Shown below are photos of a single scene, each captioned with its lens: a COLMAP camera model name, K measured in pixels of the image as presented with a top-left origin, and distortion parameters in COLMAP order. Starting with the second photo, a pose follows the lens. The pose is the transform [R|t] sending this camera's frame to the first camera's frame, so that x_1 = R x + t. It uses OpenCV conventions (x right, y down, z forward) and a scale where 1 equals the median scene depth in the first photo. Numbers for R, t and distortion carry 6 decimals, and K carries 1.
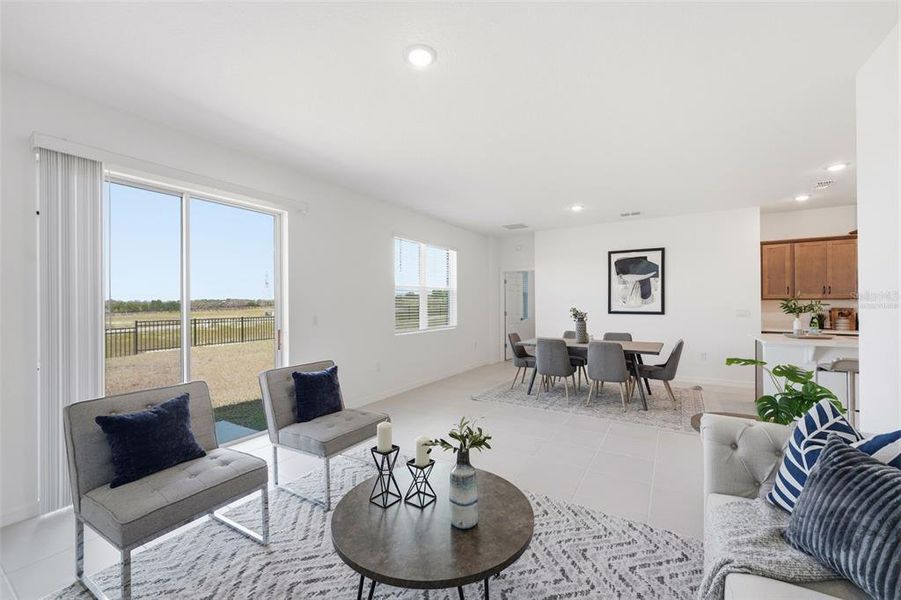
lens RADIAL K [[362.3, 0, 446.8], [0, 362.3, 302.1], [0, 0, 1]] dist [-0.001231, 0.001395]
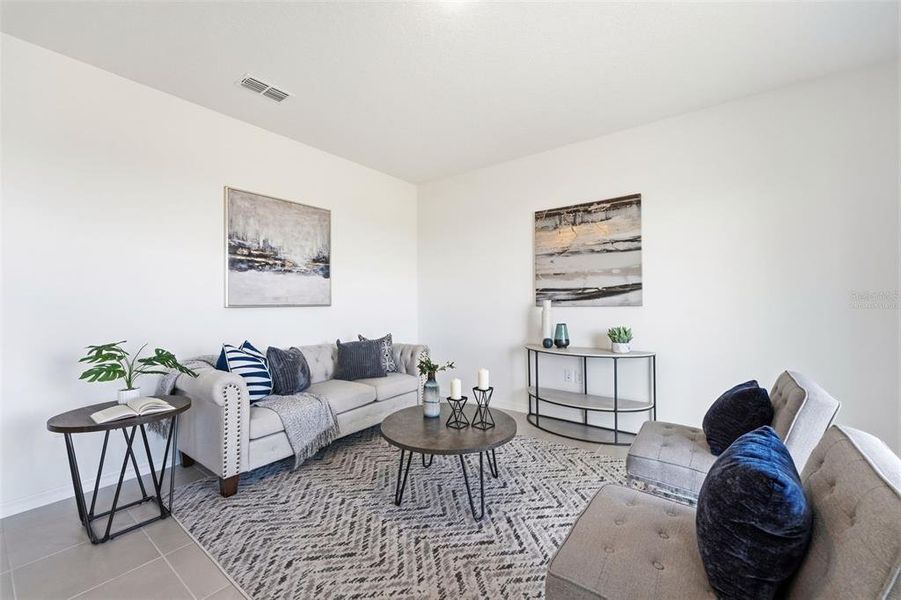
lens RADIAL K [[362.3, 0, 449.4], [0, 362.3, 301.0], [0, 0, 1]] dist [-0.001231, 0.001395]
pose [[-0.996062, 0.013121, 0.087684, -0.047001], [0.013067, 0.999914, -0.001197, 0.021854], [-0.087692, -0.000047, -0.996148, 0.670801]]
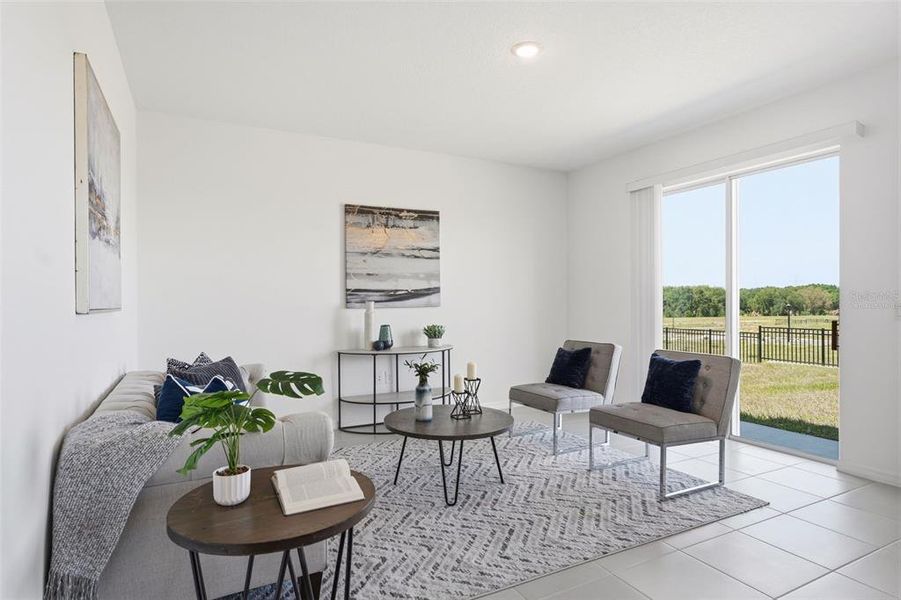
lens RADIAL K [[491.3, 0, 451.6], [0, 491.3, 303.3], [0, 0, 1]] dist [0.000087, 0.000851]
pose [[-0.504576, 0.012610, -0.863275, 0.471894], [0.008717, 0.999917, 0.009510, 0.018378], [0.863323, -0.002726, -0.504644, 0.559319]]
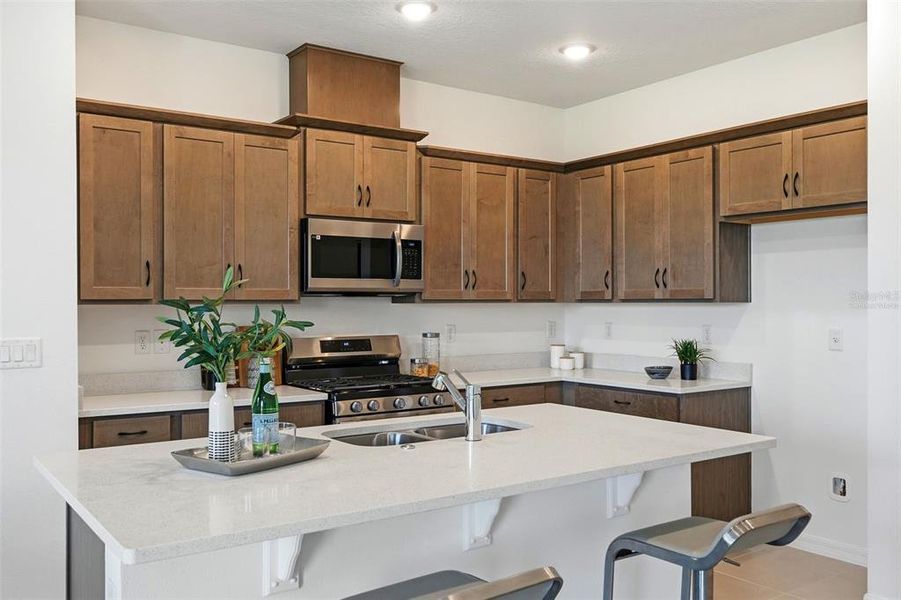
lens RADIAL K [[797.9, 0, 449.7], [0, 797.9, 304.7], [0, 0, 1]] dist [0.001250, -0.001613]
pose [[0.382540, 0.001898, 0.923937, 0.400331], [-0.000307, 0.999998, -0.001928, -0.004085], [-0.923939, 0.000454, 0.382540, 0.487805]]
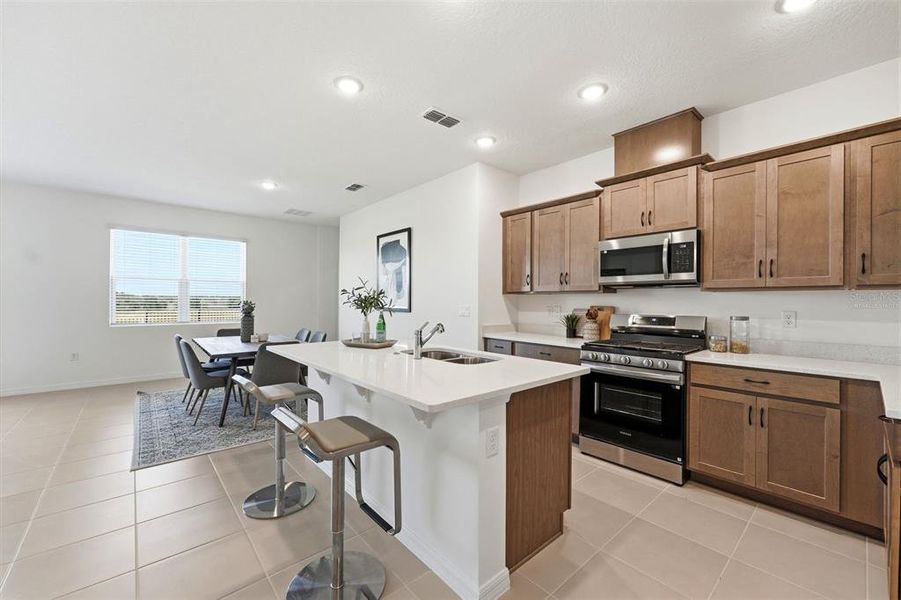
lens RADIAL K [[362.3, 0, 447.3], [0, 362.3, 301.6], [0, 0, 1]] dist [-0.001231, 0.001395]
pose [[0.955982, 0.011888, -0.293184, 0.967128], [-0.011898, 0.999928, 0.001750, 0.009478], [0.293184, 0.001816, 0.956054, 0.285176]]
